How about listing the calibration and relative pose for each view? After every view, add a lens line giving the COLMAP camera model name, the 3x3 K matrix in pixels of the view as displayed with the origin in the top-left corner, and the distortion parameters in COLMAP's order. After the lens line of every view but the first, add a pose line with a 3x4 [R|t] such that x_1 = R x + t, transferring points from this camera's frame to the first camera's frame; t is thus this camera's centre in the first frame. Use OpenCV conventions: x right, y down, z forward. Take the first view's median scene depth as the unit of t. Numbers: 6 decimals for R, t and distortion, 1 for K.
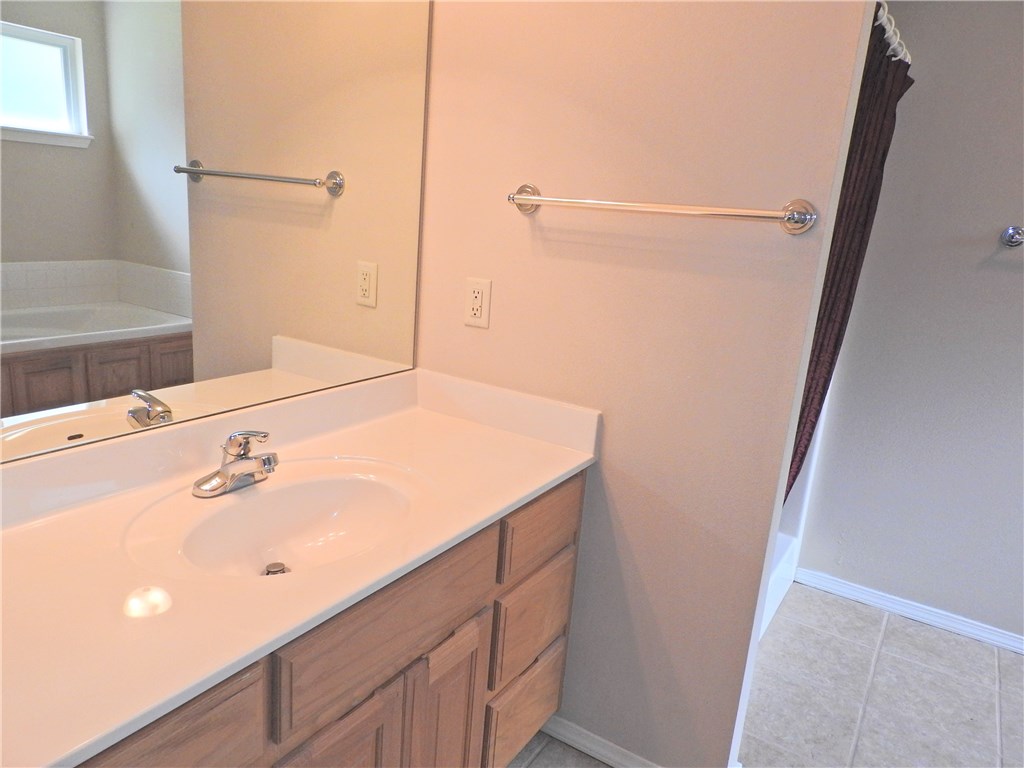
lens RADIAL K [[721.8, 0, 512.0], [0, 721.8, 384.0], [0, 0, 1]] dist [0.006341, -0.003219]
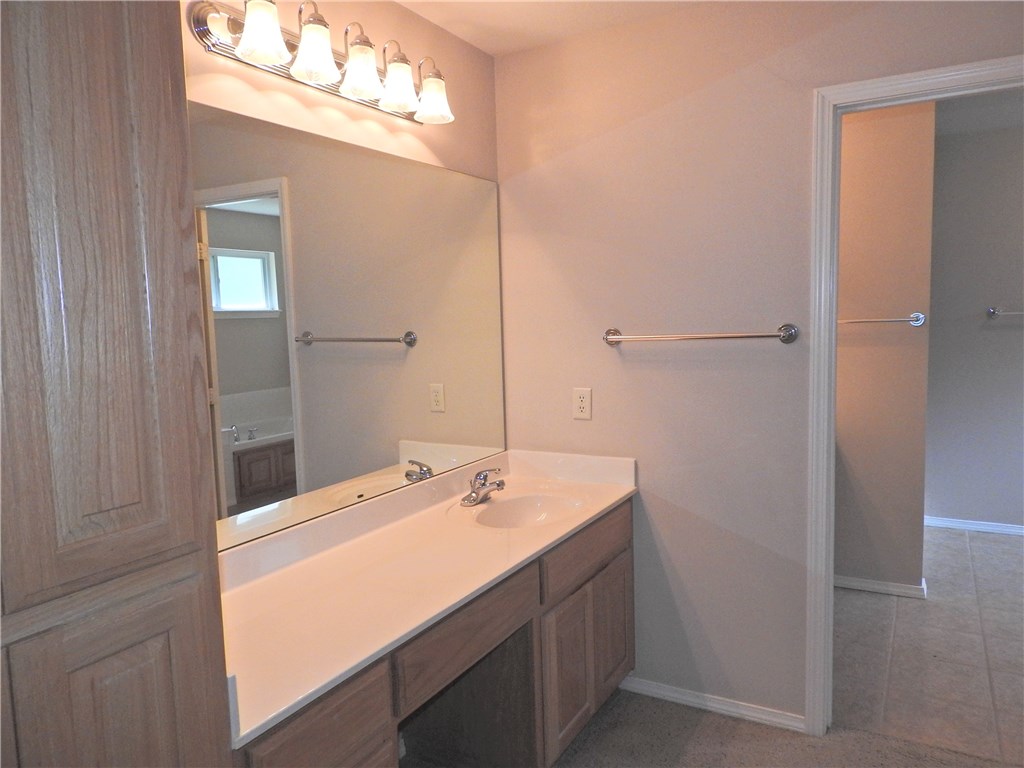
lens RADIAL K [[721.8, 0, 512.0], [0, 721.8, 384.0], [0, 0, 1]] dist [0.006341, -0.003219]
pose [[0.987632, -0.100889, 0.120018, -0.423825], [0.120377, 0.978386, -0.168140, 0.143779], [-0.100460, 0.180508, 0.978430, -0.763510]]
